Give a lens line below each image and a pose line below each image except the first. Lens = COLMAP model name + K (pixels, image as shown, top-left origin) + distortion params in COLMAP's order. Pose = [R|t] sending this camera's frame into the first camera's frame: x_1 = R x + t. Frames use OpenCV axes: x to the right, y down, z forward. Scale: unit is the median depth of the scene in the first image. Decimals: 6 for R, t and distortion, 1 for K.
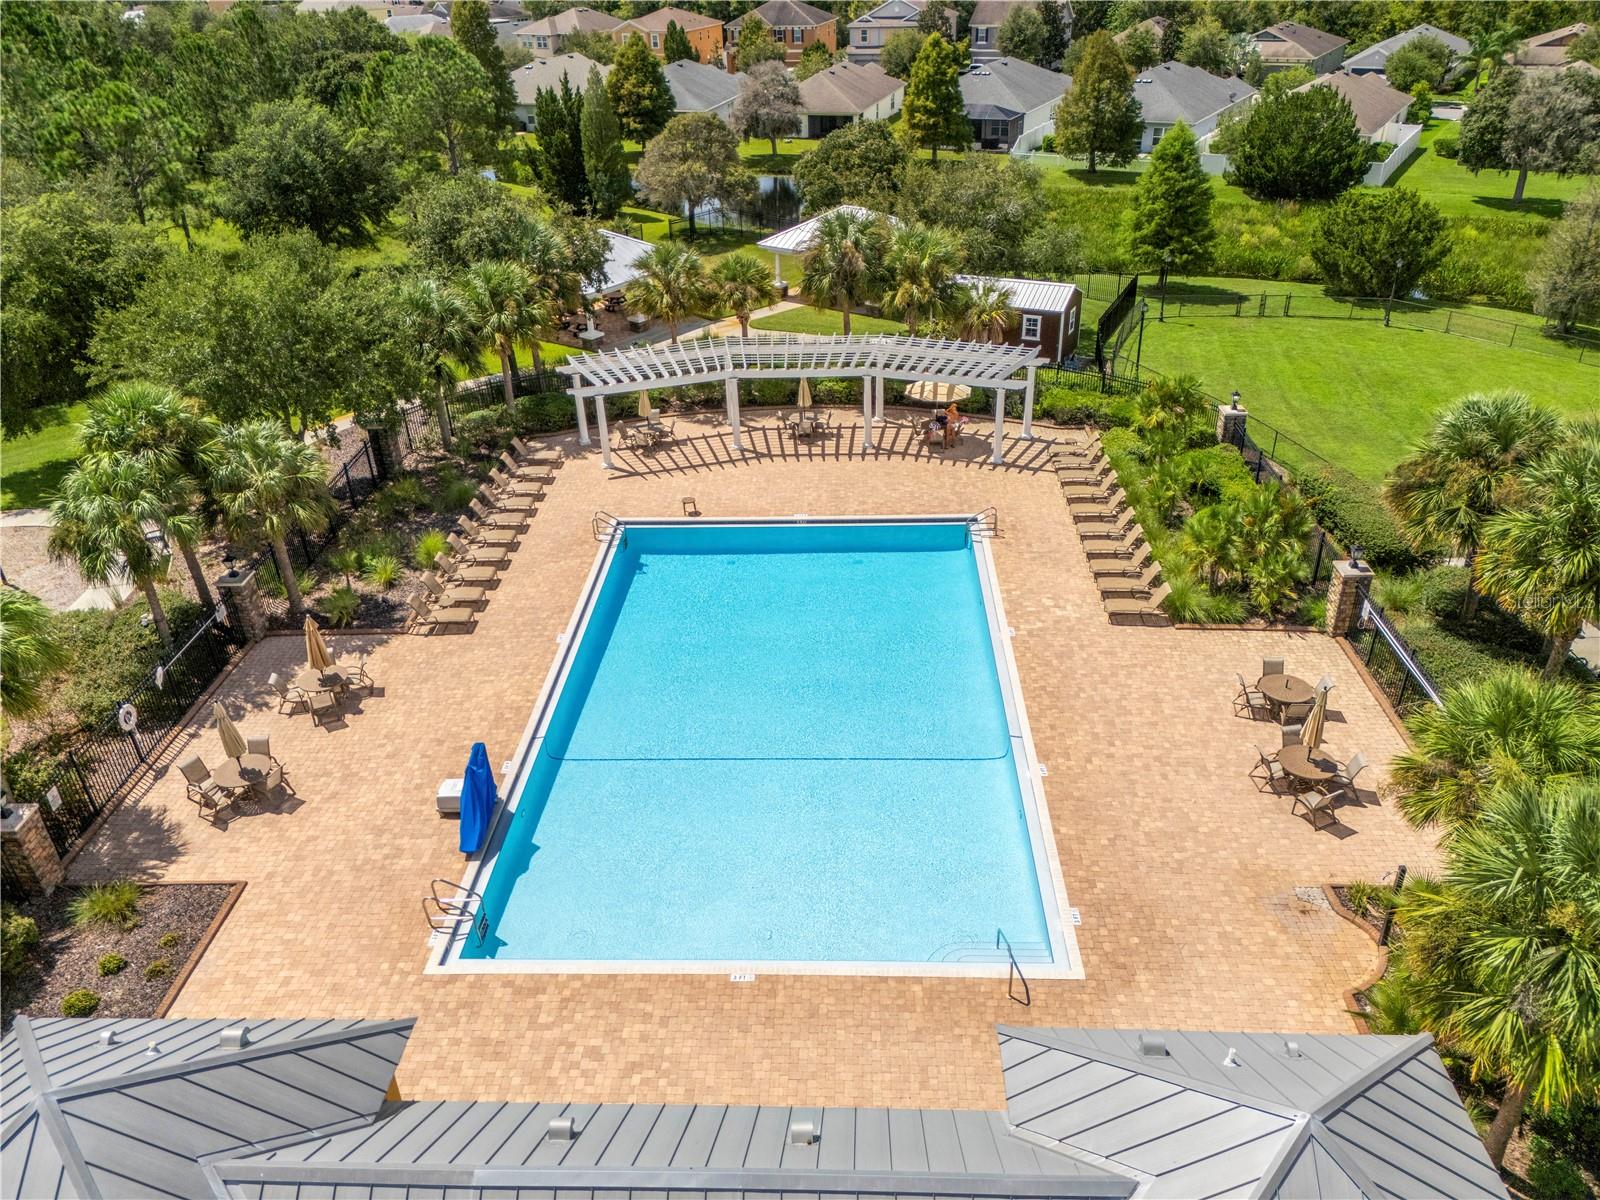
lens RADIAL K [[1177.6, 0, 797.2], [0, 1177.6, 593.4], [0, 0, 1]] dist [0.063942, -0.049842]
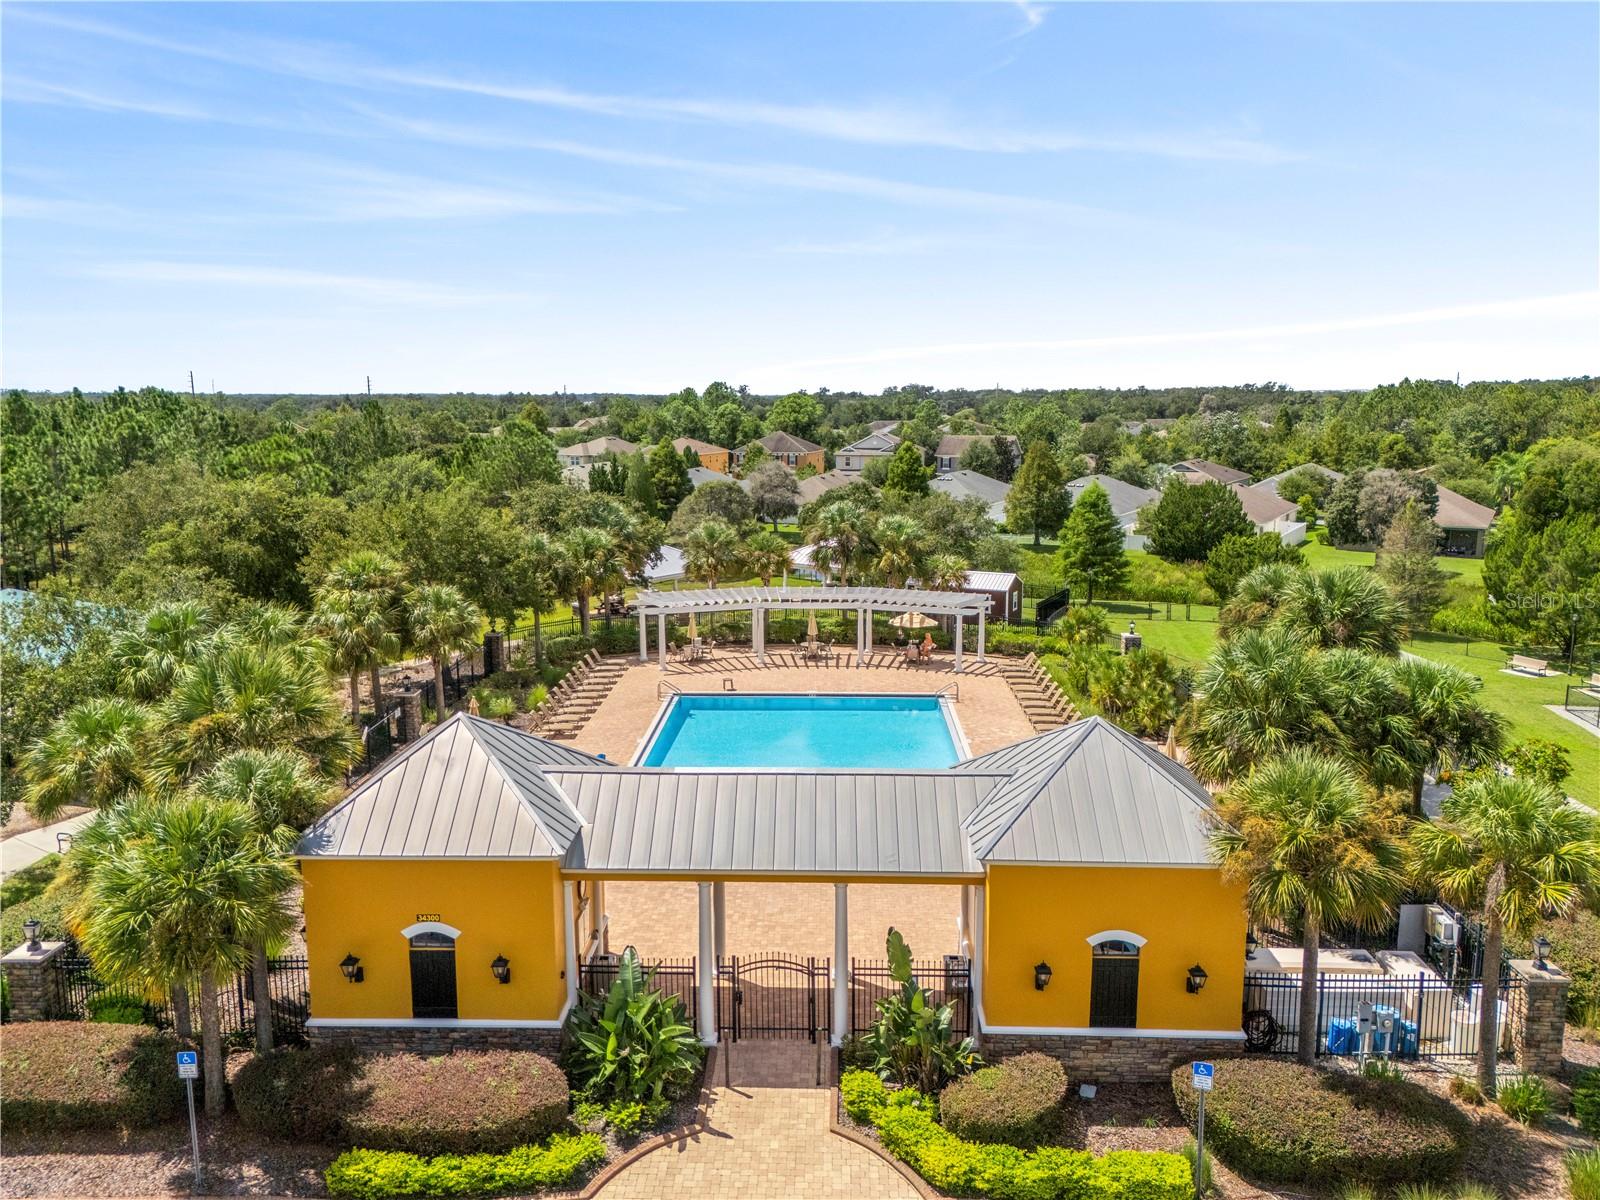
lens RADIAL K [[1177.6, 0, 790.4], [0, 1177.6, 609.7], [0, 0, 1]] dist [0.063942, -0.049842]
pose [[0.999572, 0.027783, 0.009115, -0.021972], [-0.023194, 0.943204, -0.331403, 0.176475], [-0.017805, 0.331050, 0.943445, -0.176222]]
